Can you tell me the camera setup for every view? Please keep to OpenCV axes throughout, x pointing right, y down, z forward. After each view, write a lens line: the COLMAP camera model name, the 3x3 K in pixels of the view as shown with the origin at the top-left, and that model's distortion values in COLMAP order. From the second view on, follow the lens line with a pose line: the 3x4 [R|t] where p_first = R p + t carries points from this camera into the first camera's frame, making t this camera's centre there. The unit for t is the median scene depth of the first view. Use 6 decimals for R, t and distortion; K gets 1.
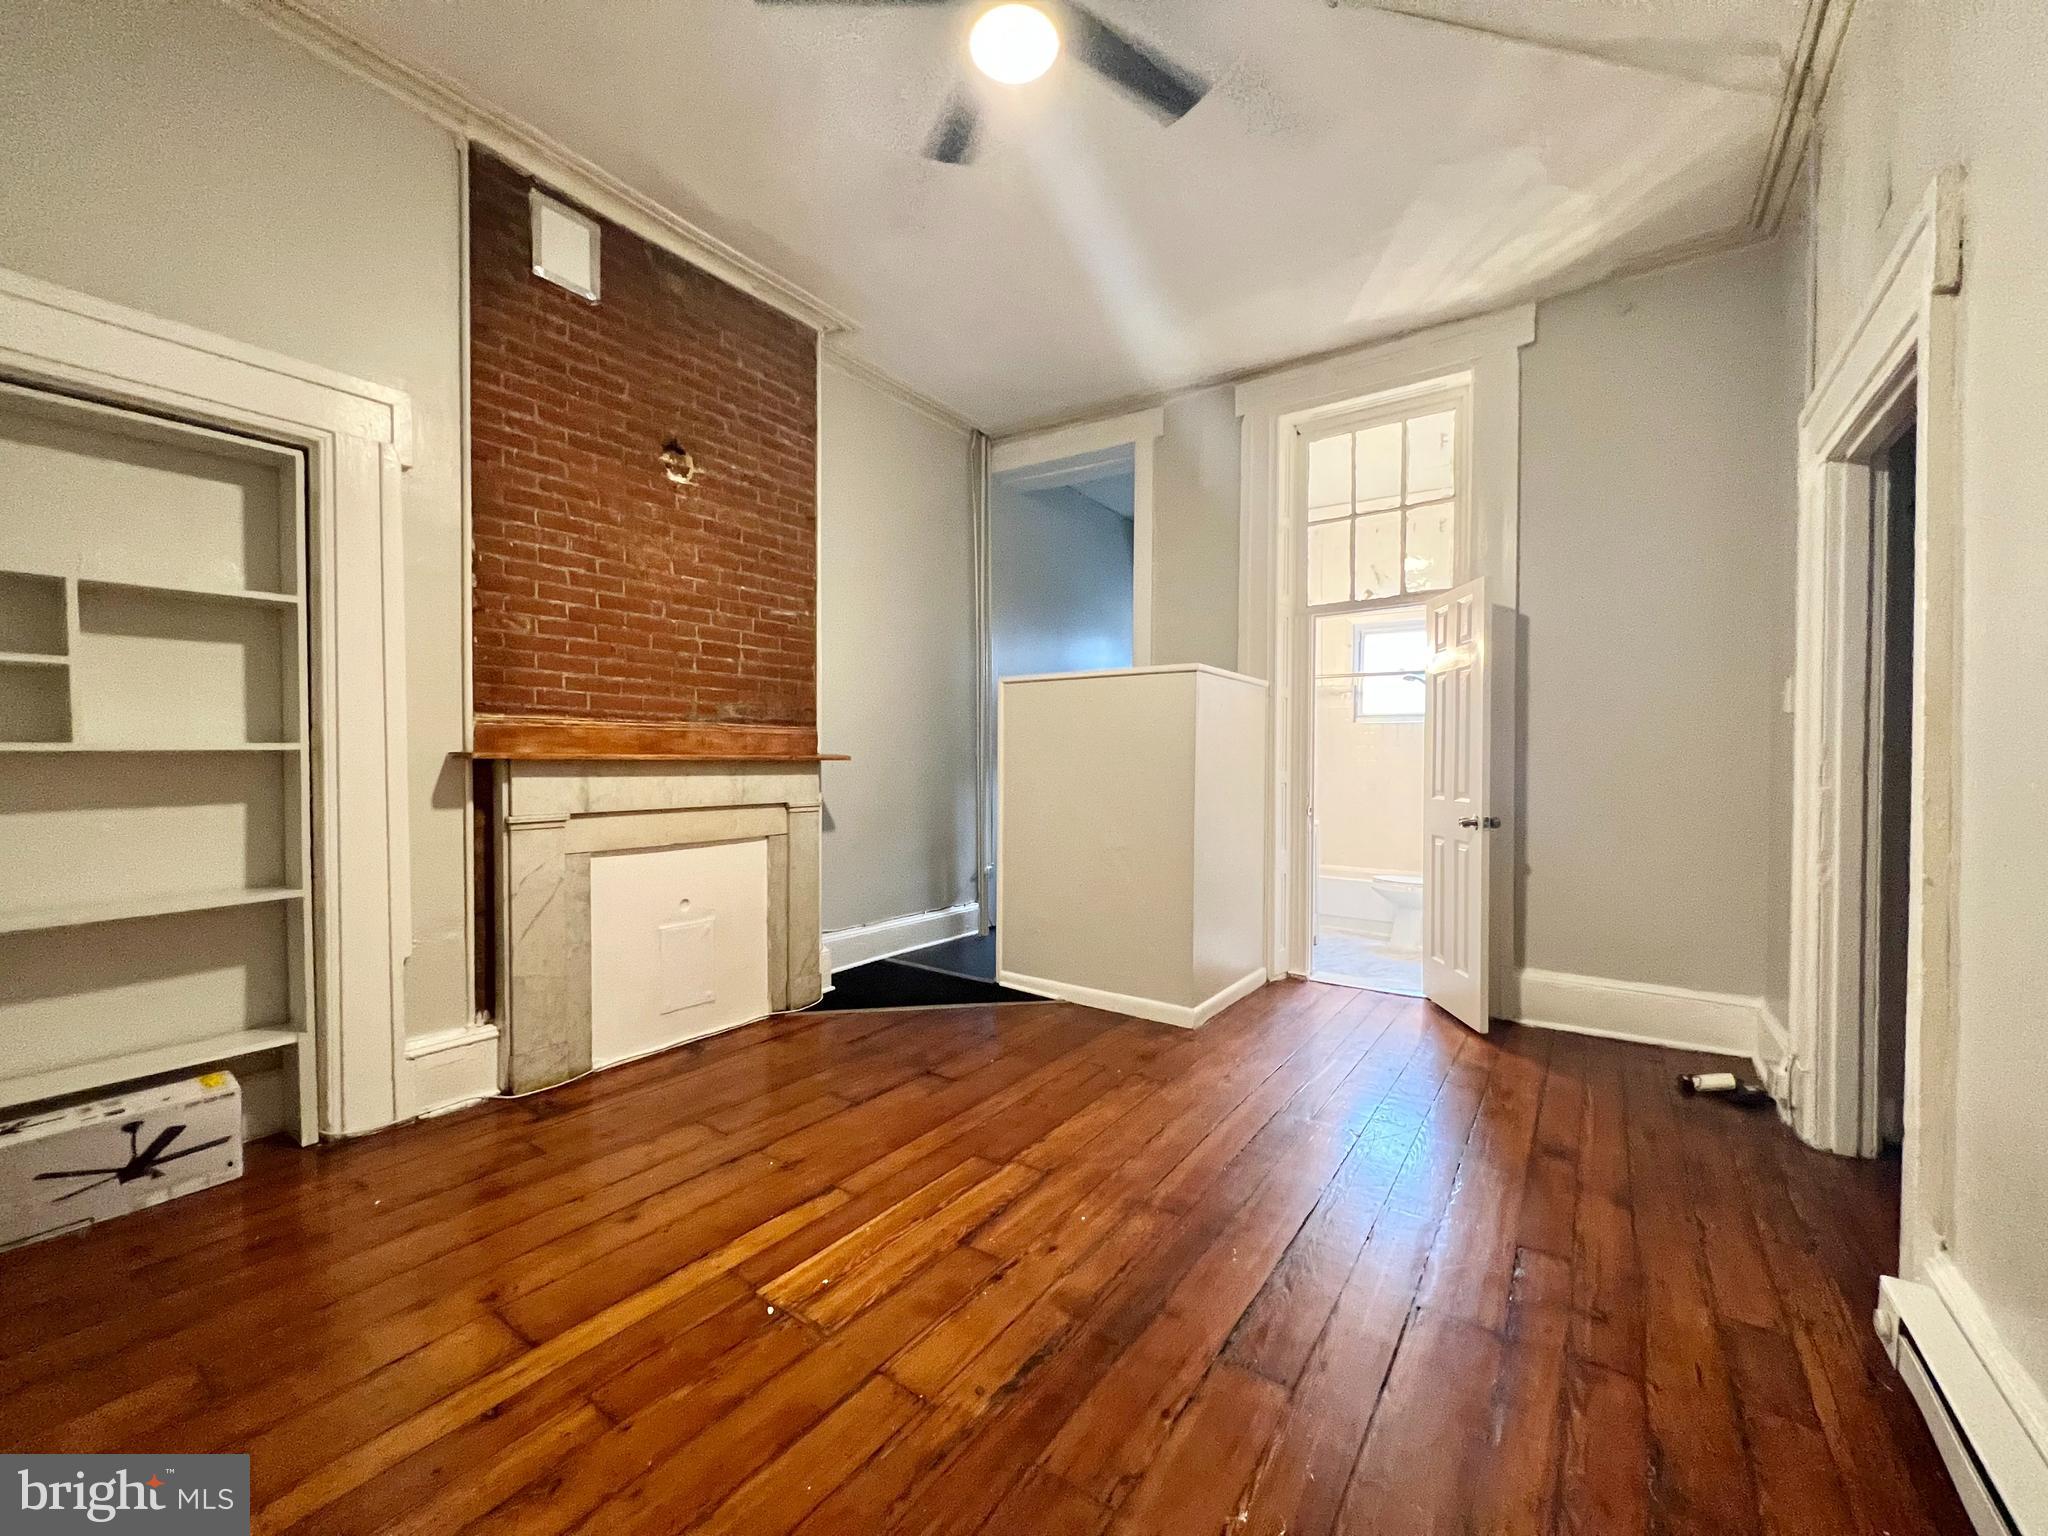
lens RADIAL K [[820.7, 0, 1022.5], [0, 820.7, 770.5], [0, 0, 1]] dist [0.001809, -0.000124]
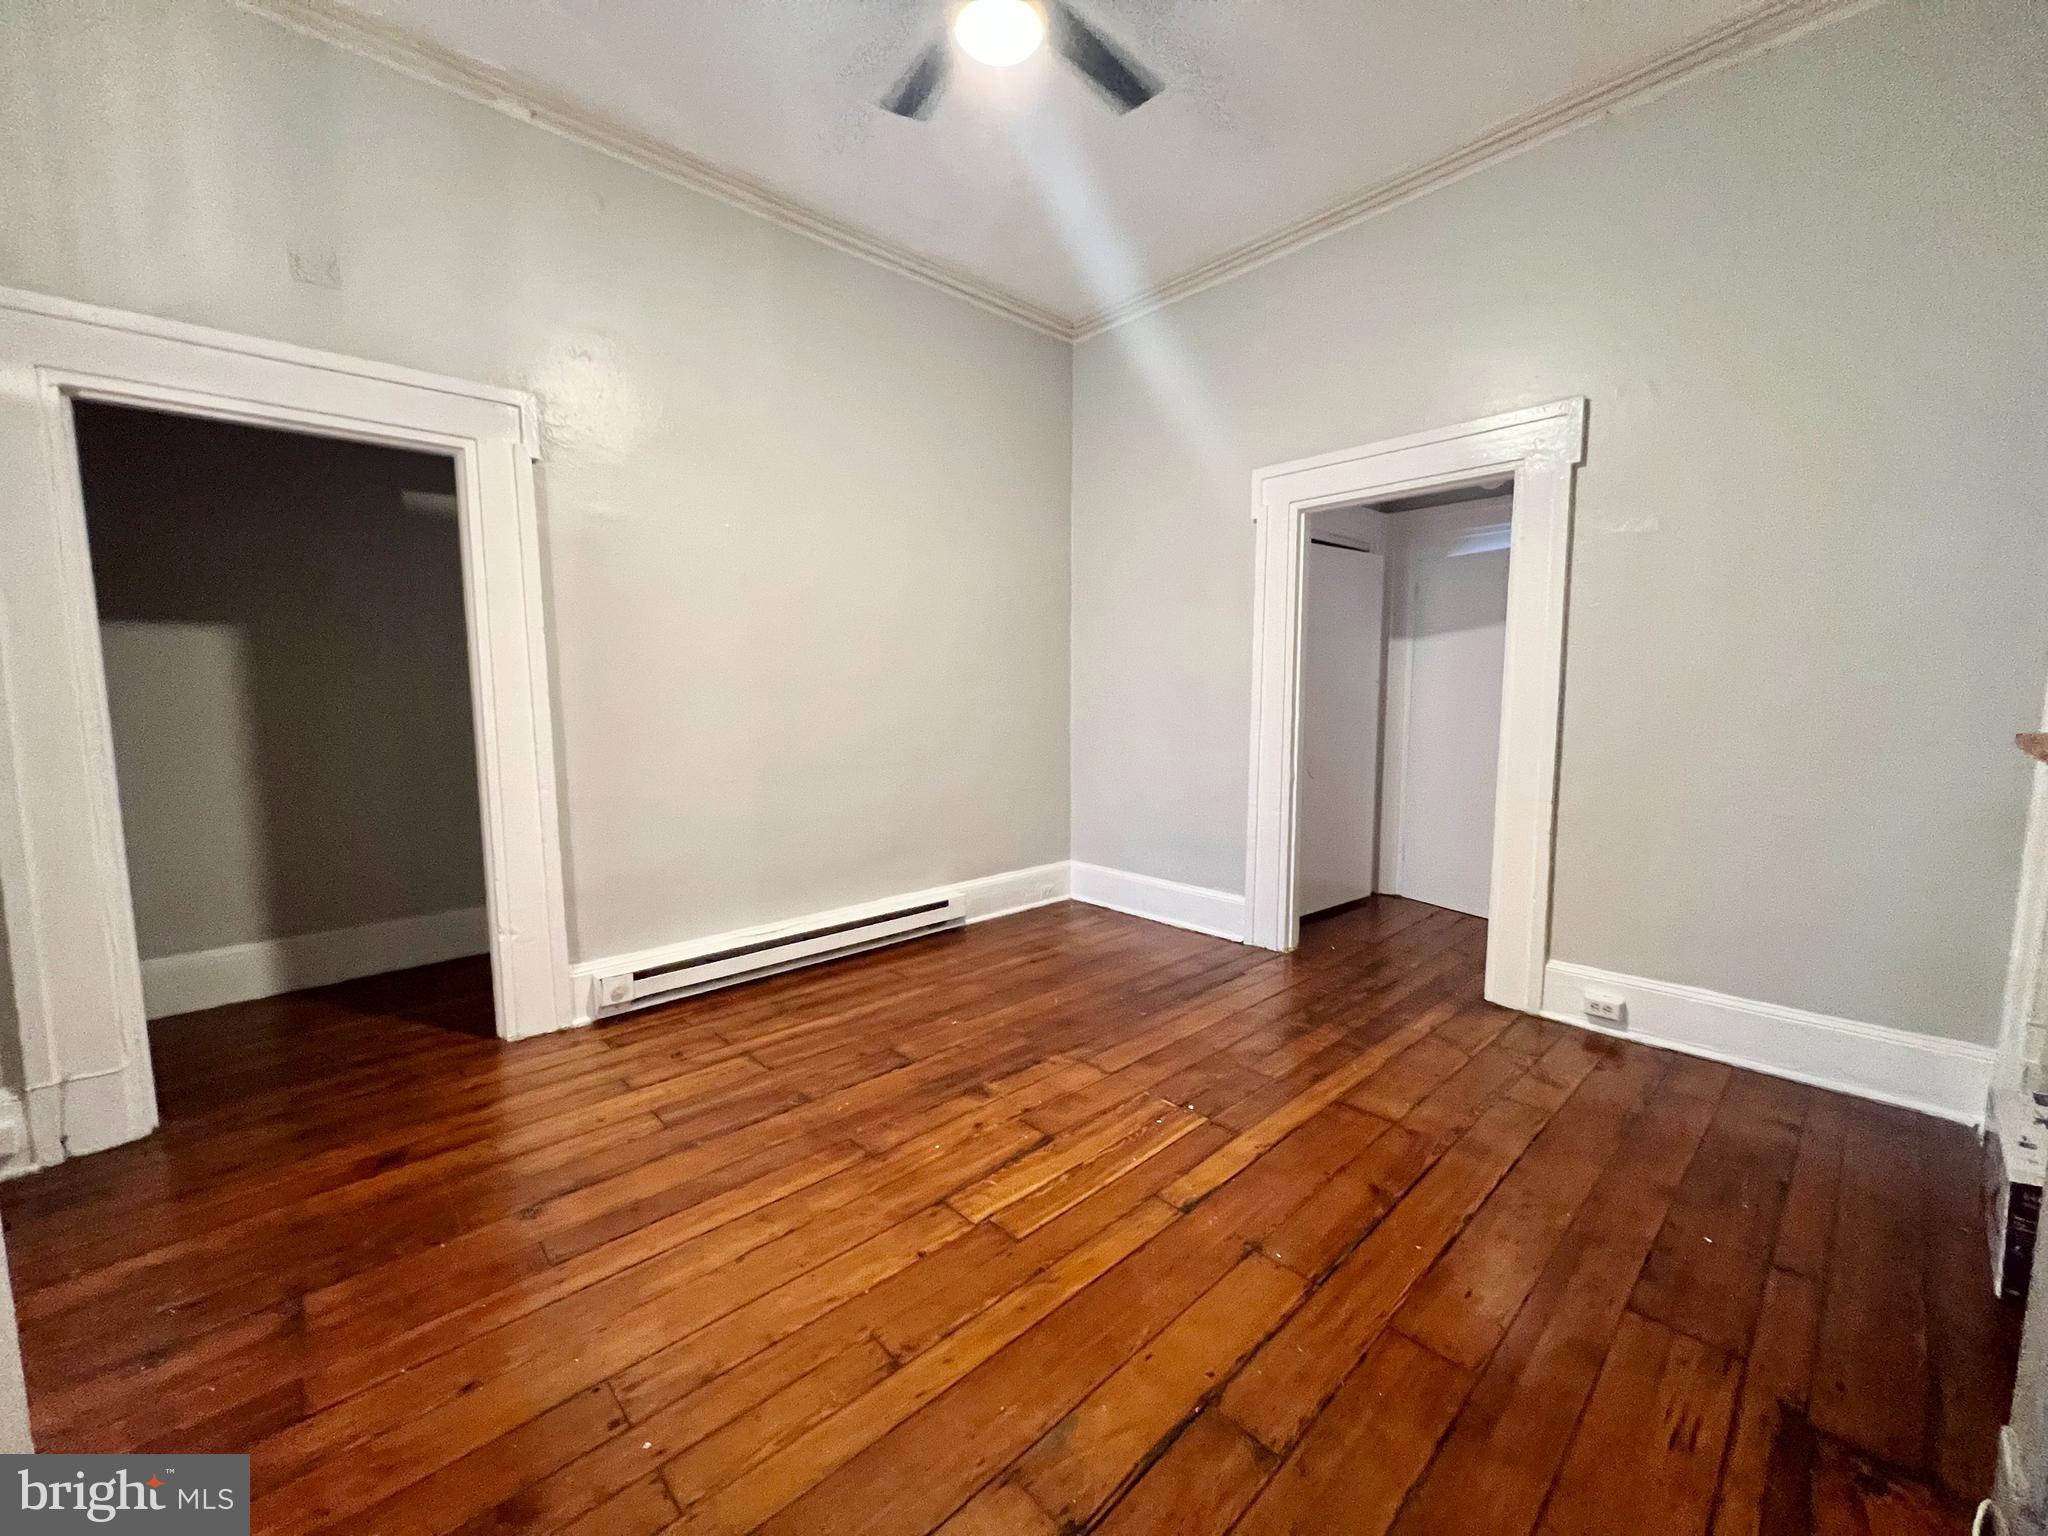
lens RADIAL K [[820.7, 0, 1027.4], [0, 820.7, 774.4], [0, 0, 1]] dist [0.001809, -0.000124]
pose [[-0.981492, -0.017962, 0.190659, -0.216451], [0.005146, 0.992758, 0.120018, -0.066450], [-0.191434, 0.118778, -0.974292, 1.768150]]
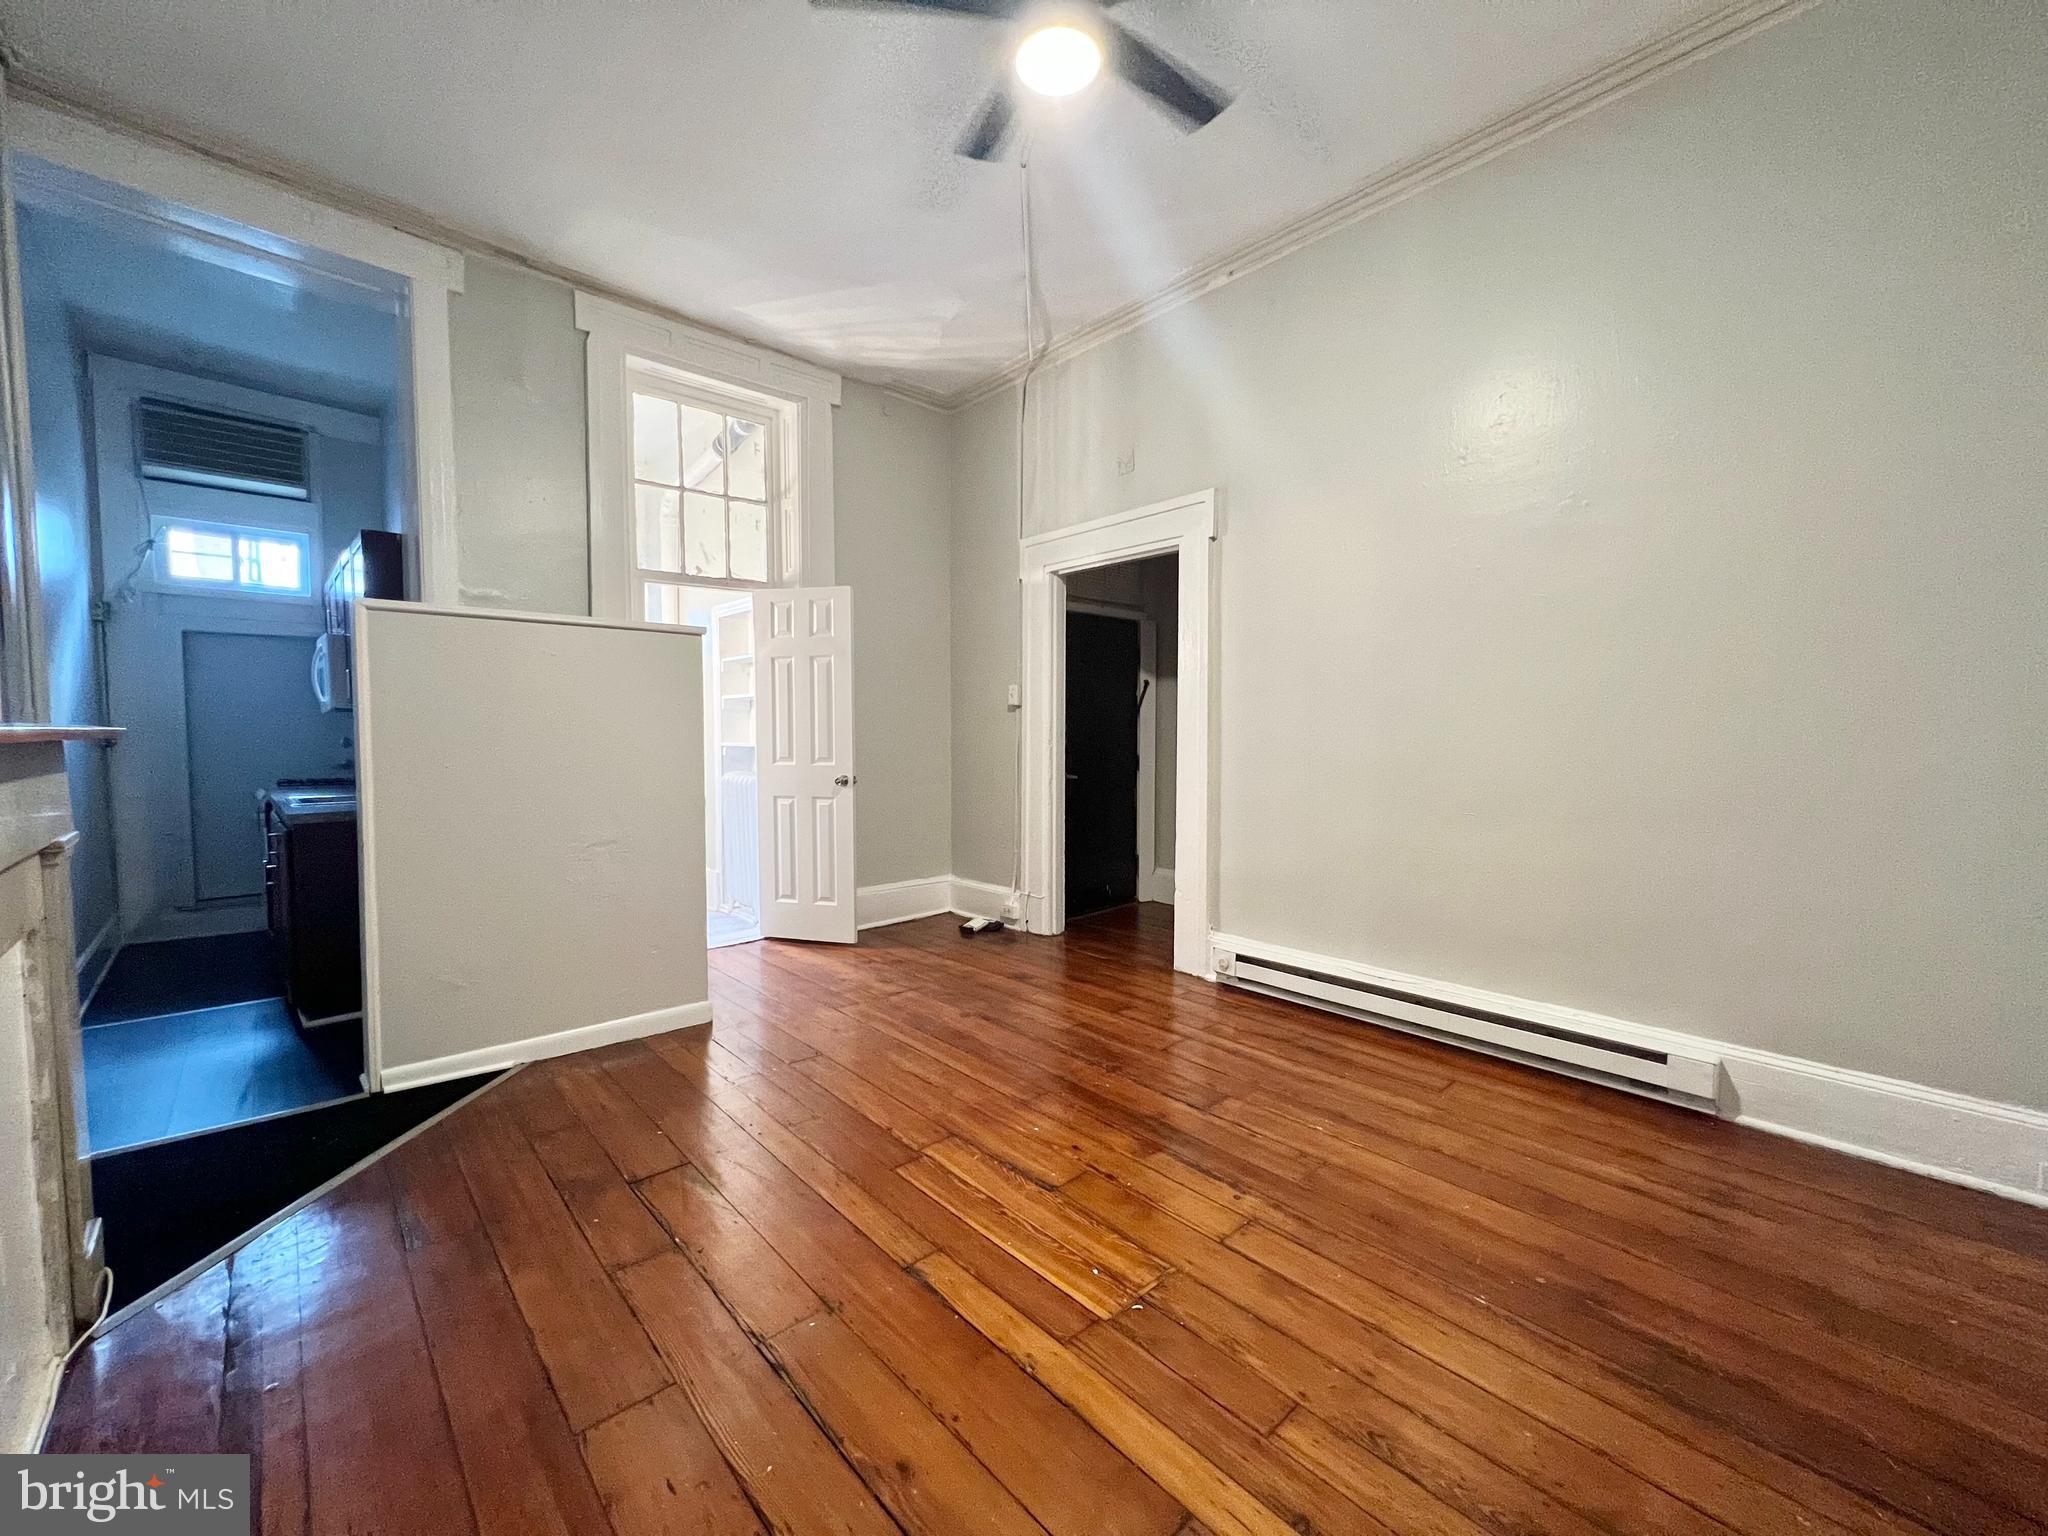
lens RADIAL K [[820.7, 0, 1018.8], [0, 820.7, 774.0], [0, 0, 1]] dist [0.001809, -0.000124]
pose [[0.213167, -0.055914, 0.975414, -0.928582], [0.012490, 0.998435, 0.054504, -0.018979], [-0.976936, 0.000565, 0.213532, 0.692105]]
